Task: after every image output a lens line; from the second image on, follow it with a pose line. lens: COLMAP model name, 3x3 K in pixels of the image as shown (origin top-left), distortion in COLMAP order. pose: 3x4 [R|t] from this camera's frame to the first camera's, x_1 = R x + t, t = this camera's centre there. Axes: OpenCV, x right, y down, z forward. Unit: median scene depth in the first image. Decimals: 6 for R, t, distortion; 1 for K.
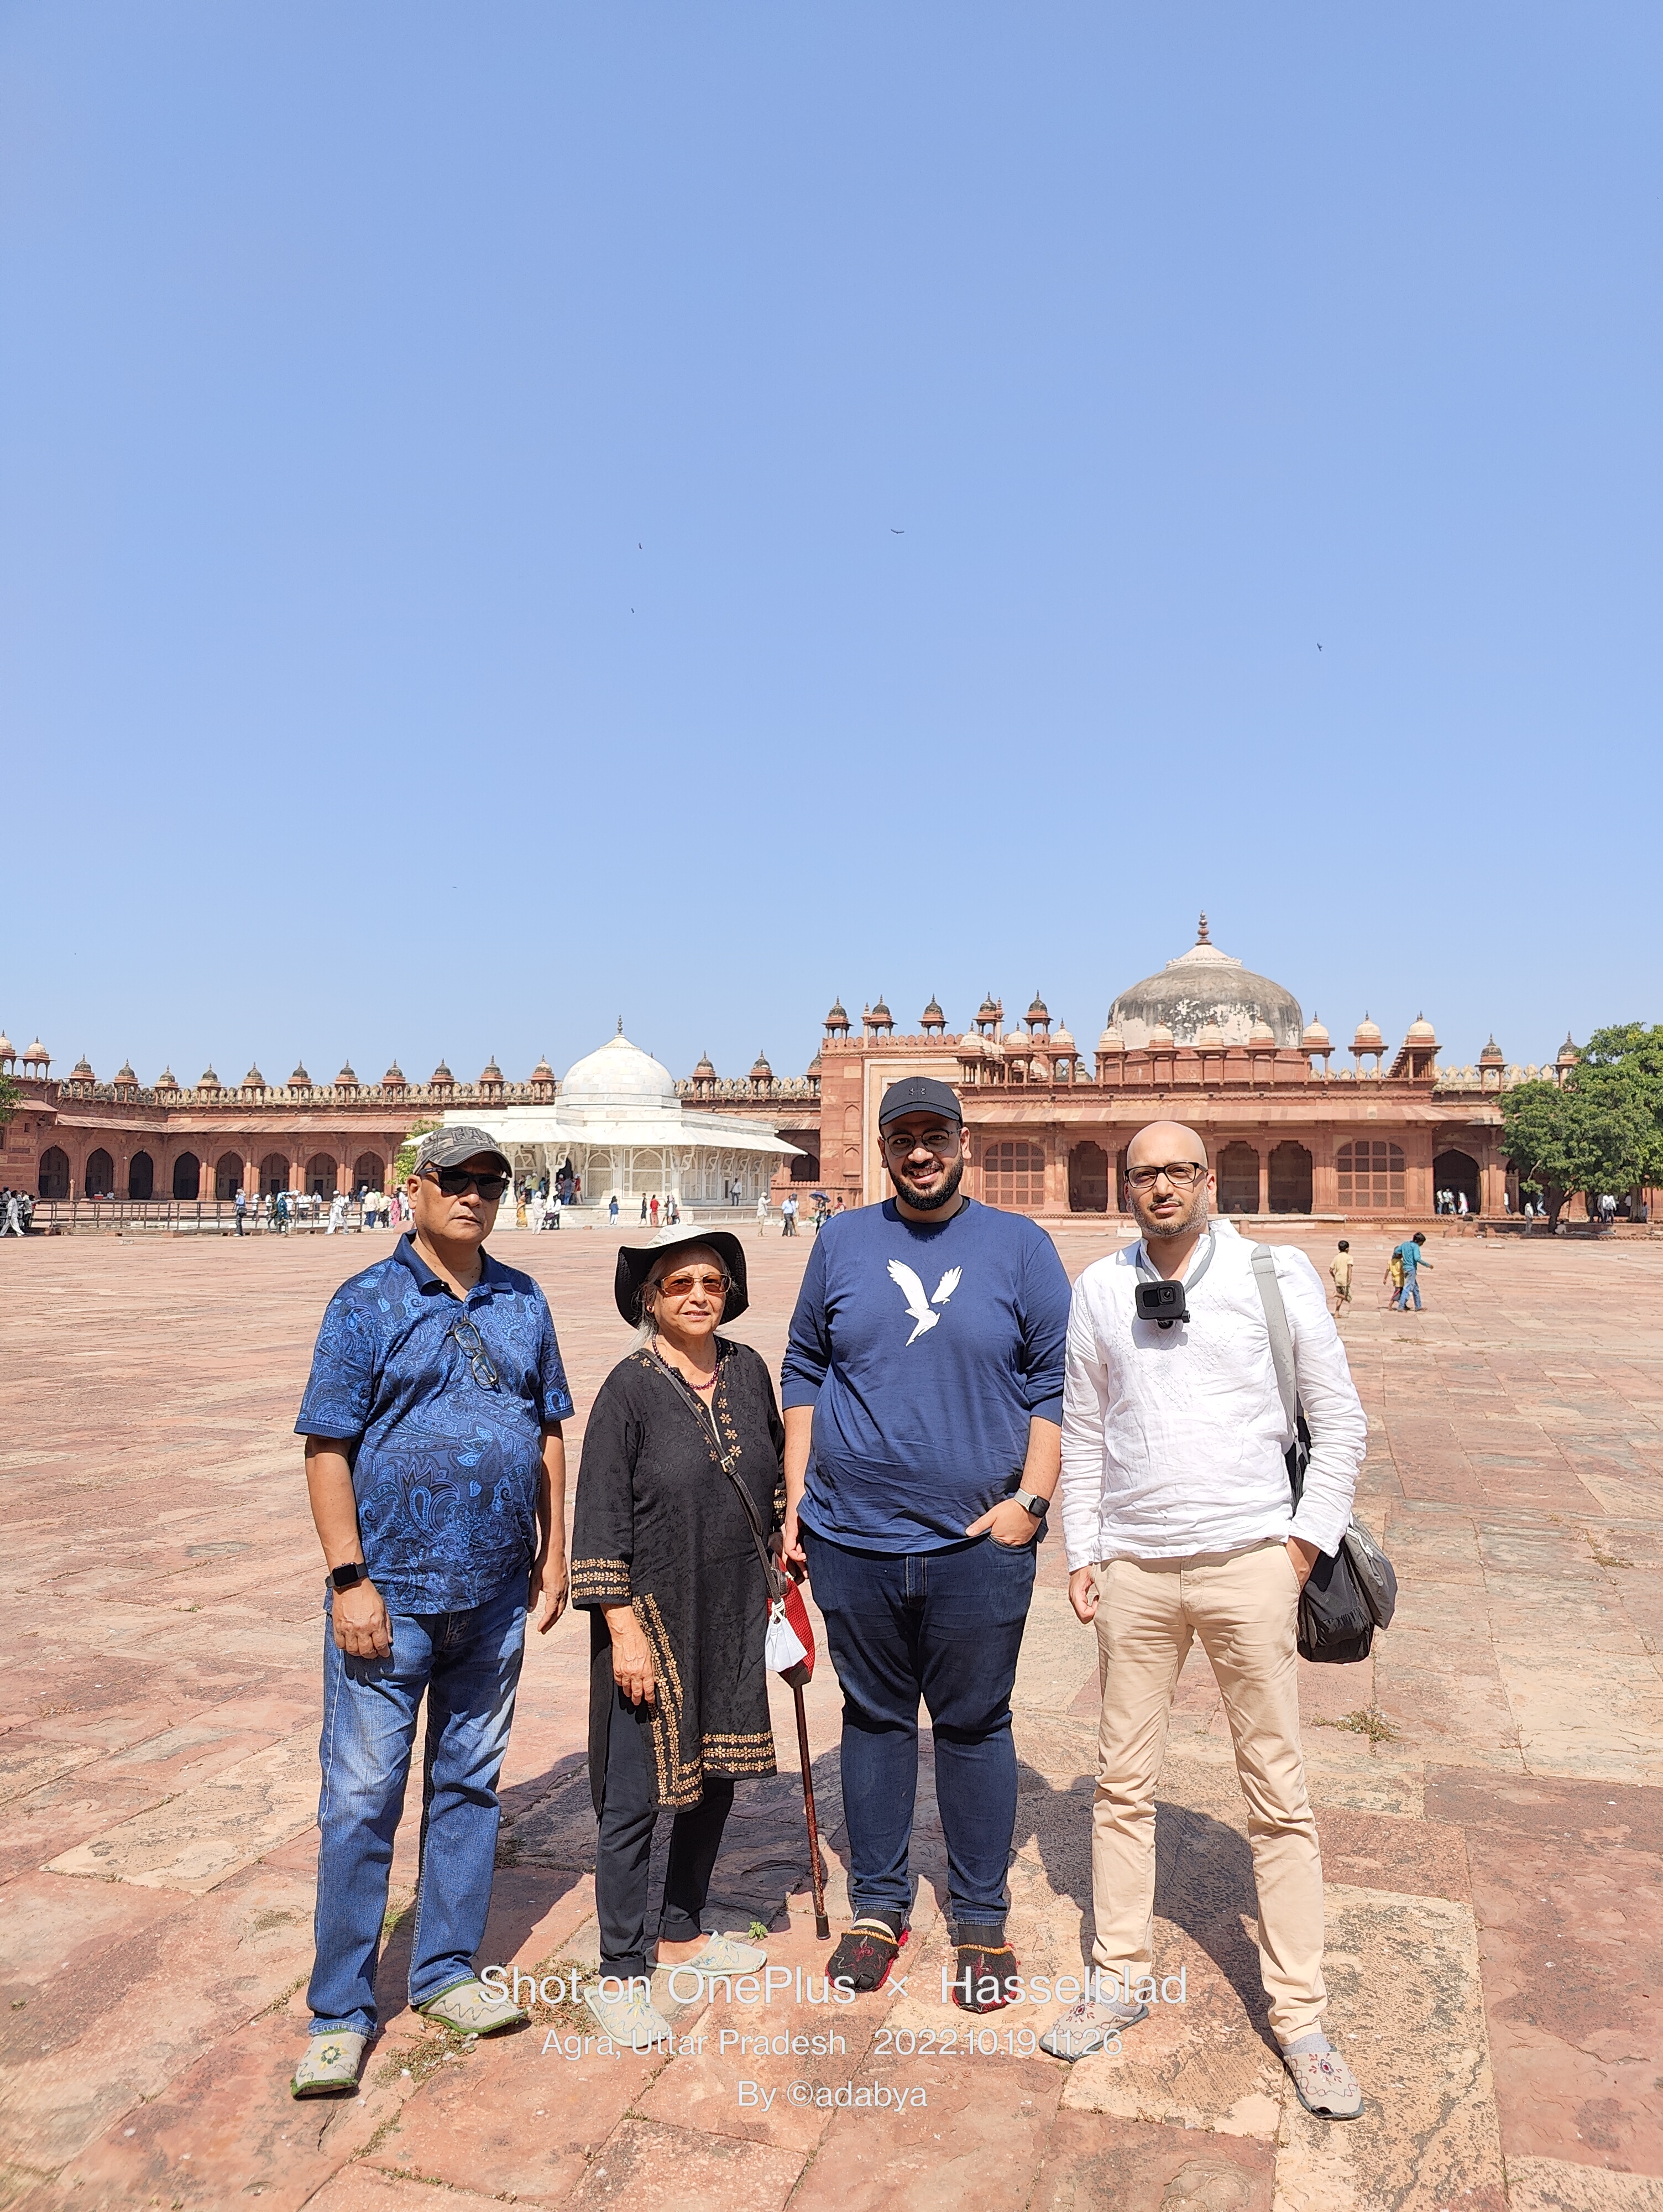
lens RADIAL K [[1557.4, 0, 861.1], [0, 1557.4, 1104.2], [0, 0, 1]] dist [0.034978, -0.042179]
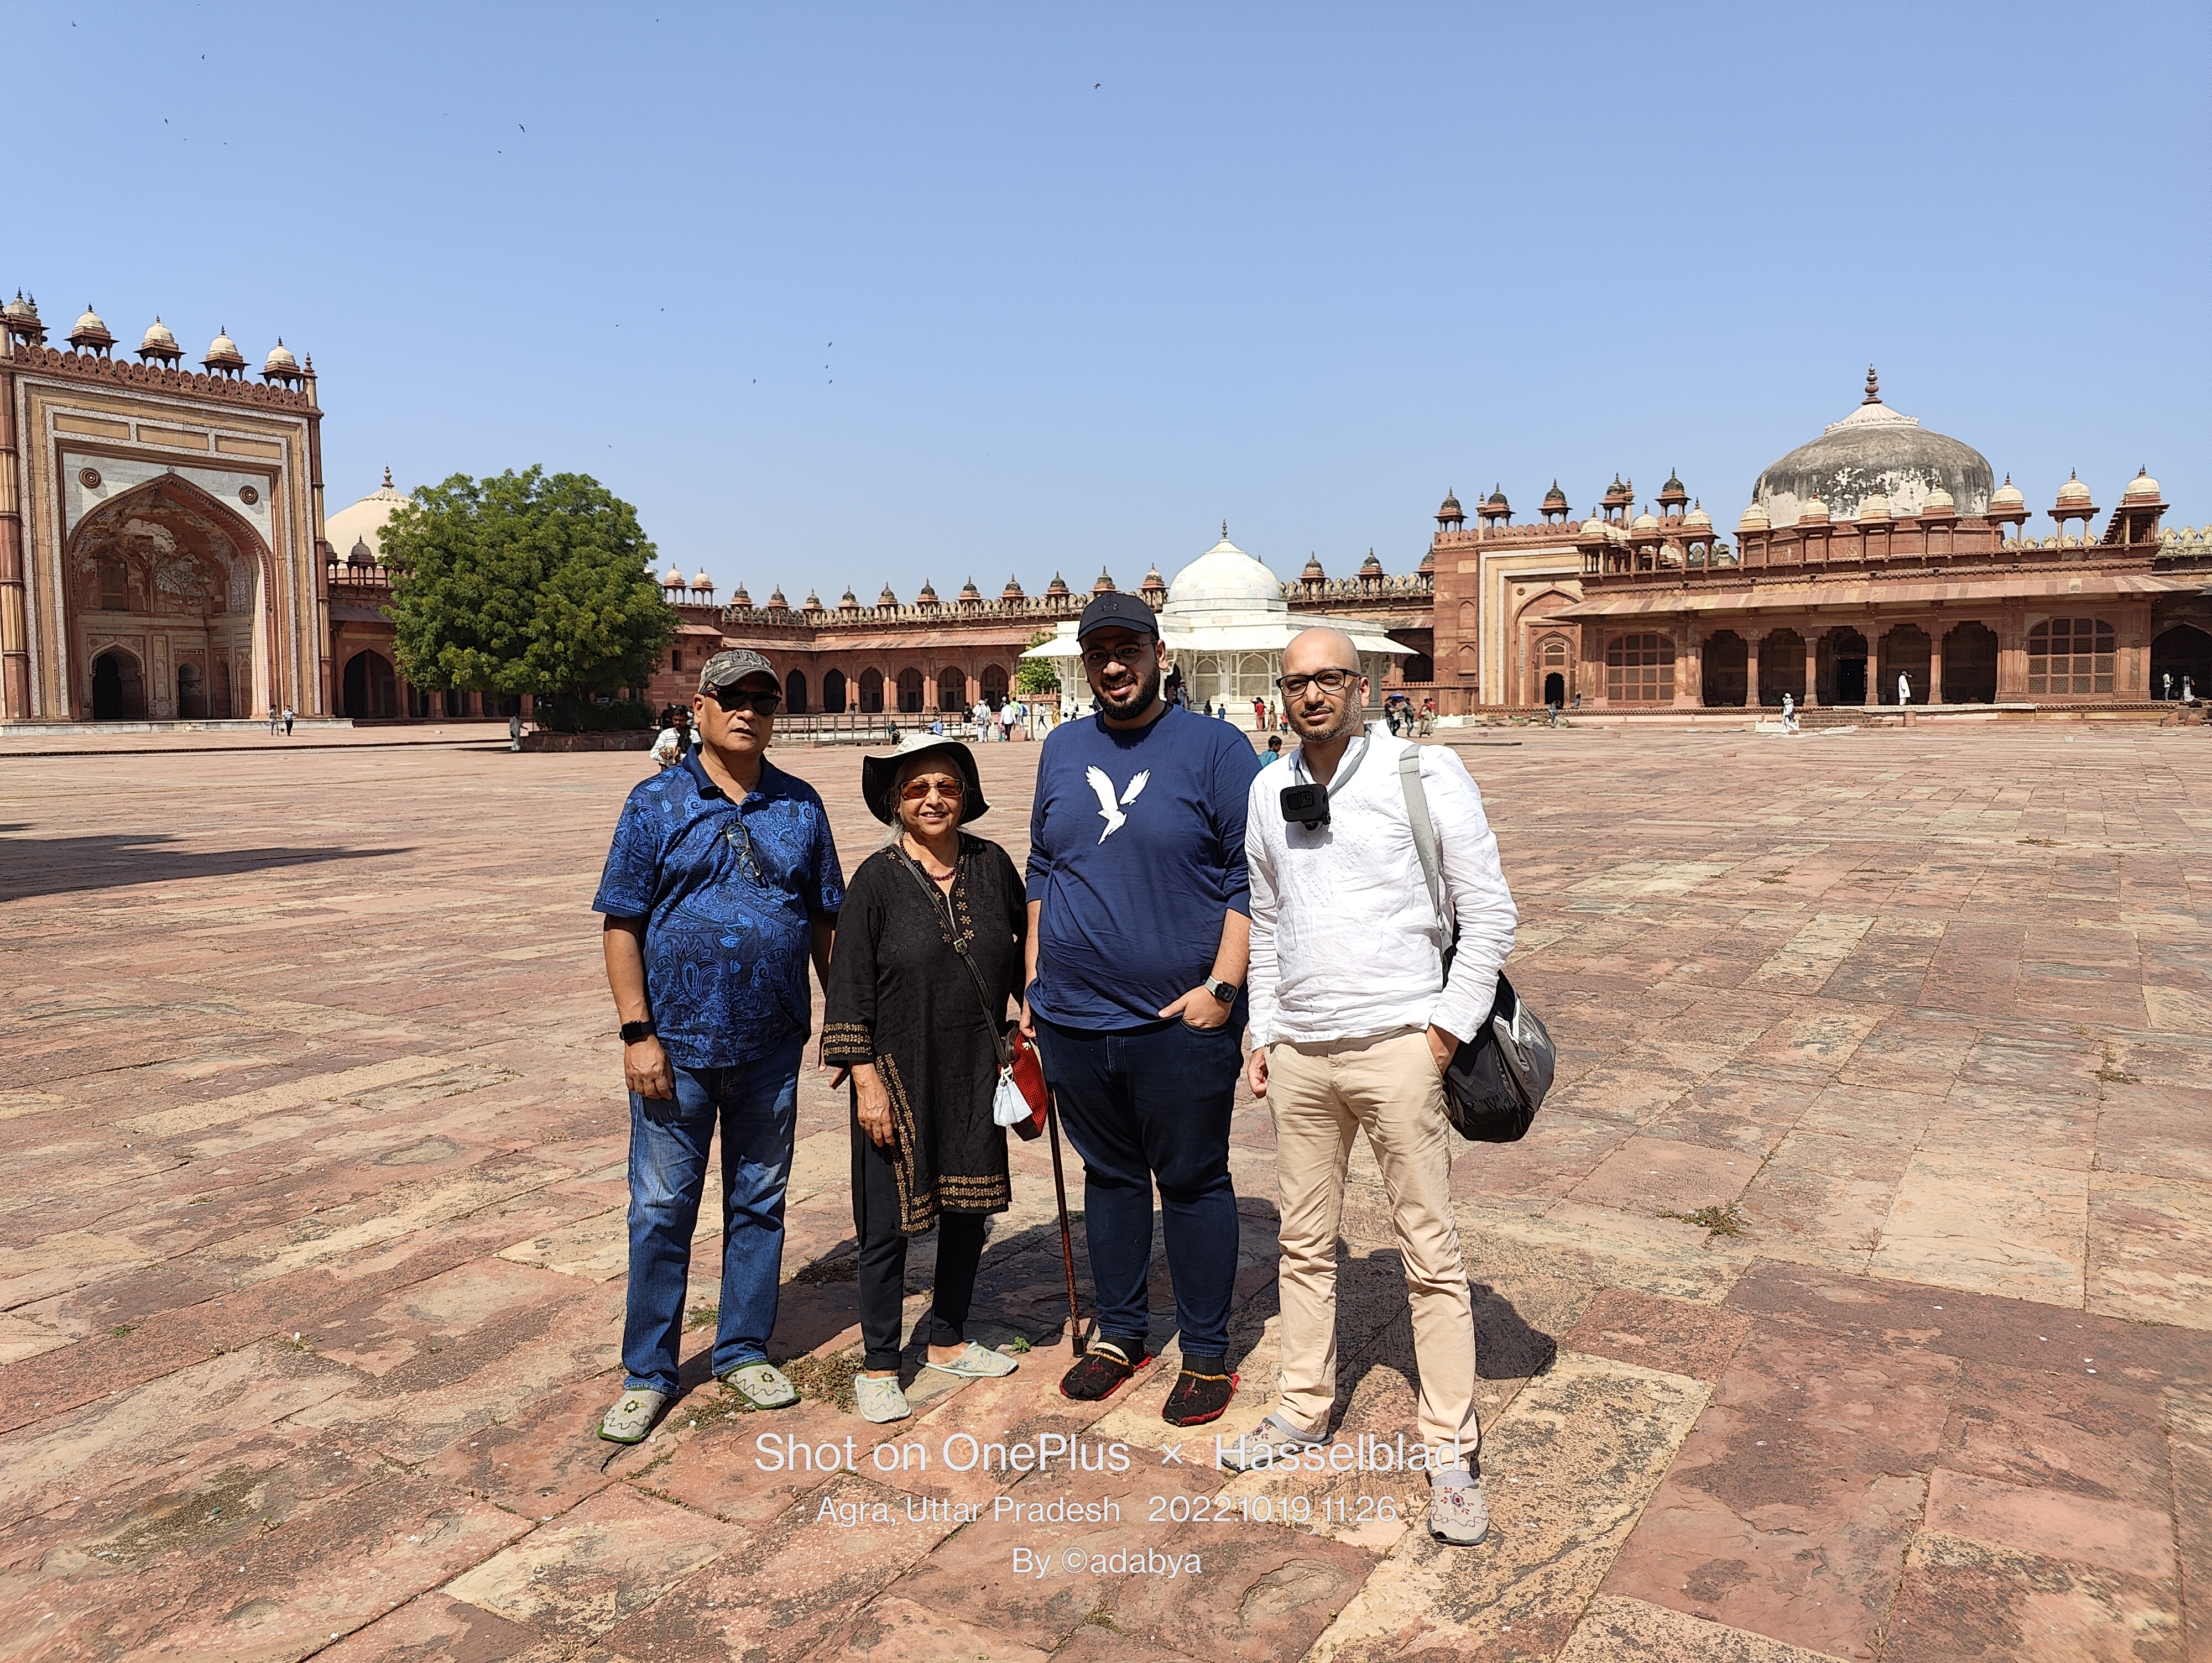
lens RADIAL K [[1557.4, 0, 1107.0], [0, 1557.4, 830.6], [0, 0, 1]] dist [0.034978, -0.042179]
pose [[0.967159, -0.000791, -0.254173, 0.287401], [0.036982, 0.989792, 0.137639, -0.001790], [0.251469, -0.142519, 0.957315, -0.026543]]
